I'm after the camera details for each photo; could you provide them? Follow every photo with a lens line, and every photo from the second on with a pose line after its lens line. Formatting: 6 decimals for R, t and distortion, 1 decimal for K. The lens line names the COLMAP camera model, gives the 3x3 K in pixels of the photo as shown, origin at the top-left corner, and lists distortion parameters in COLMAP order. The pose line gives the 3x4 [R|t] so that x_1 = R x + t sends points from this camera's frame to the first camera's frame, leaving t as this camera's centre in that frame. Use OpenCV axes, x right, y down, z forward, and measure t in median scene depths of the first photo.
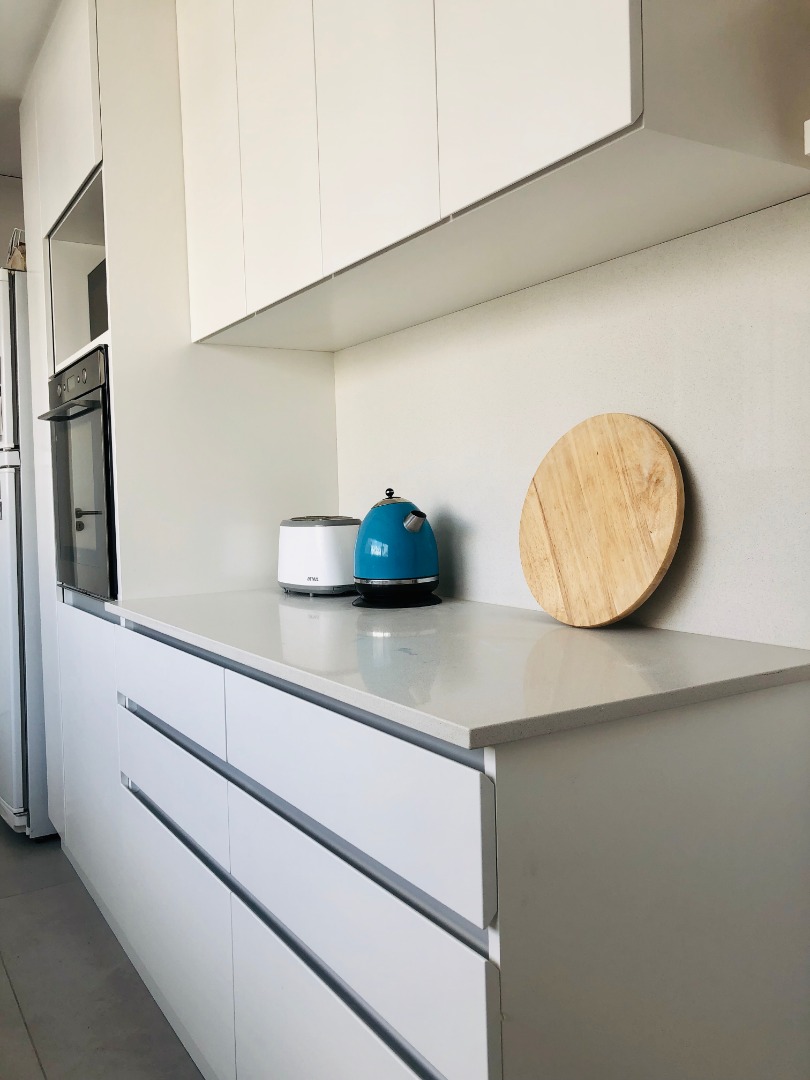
lens RADIAL K [[882.4, 0, 399.2], [0, 882.4, 532.2], [0, 0, 1]] dist [0.070071, -0.117484]
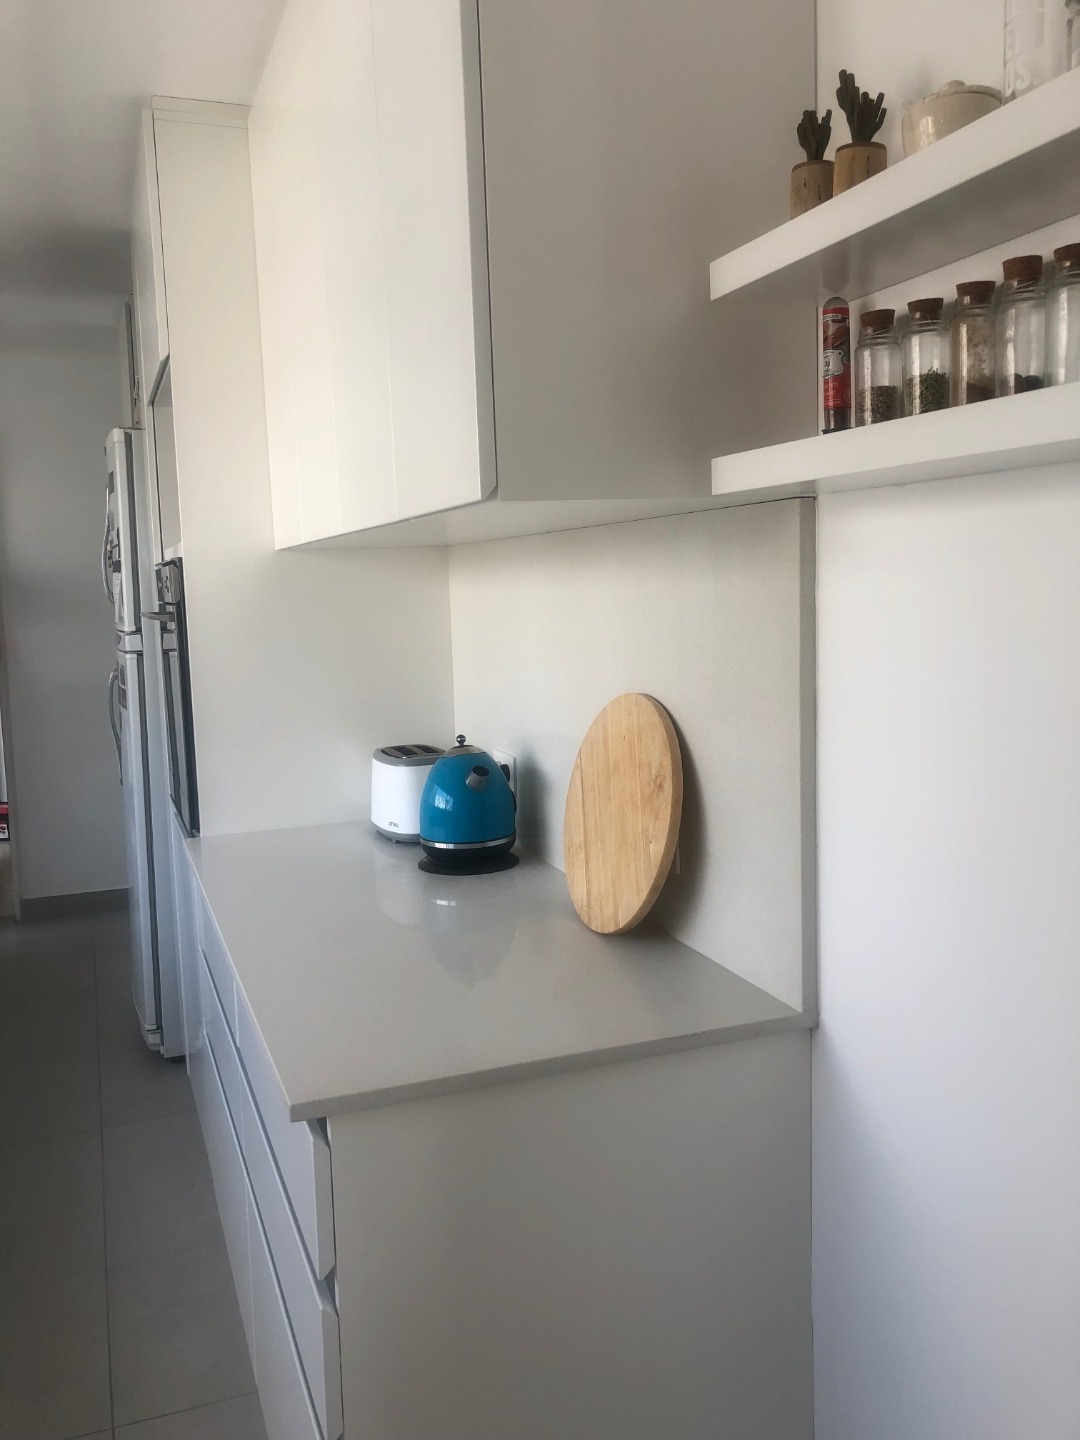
lens RADIAL K [[1182.9, 0, 540.0], [0, 1182.9, 720.0], [0, 0, 1]] dist [0.002720, 0.022551]
pose [[0.983039, 0.019315, -0.182379, 0.346665], [-0.004509, 0.996684, 0.081248, -0.197467], [0.183343, -0.079048, 0.979866, -0.176397]]
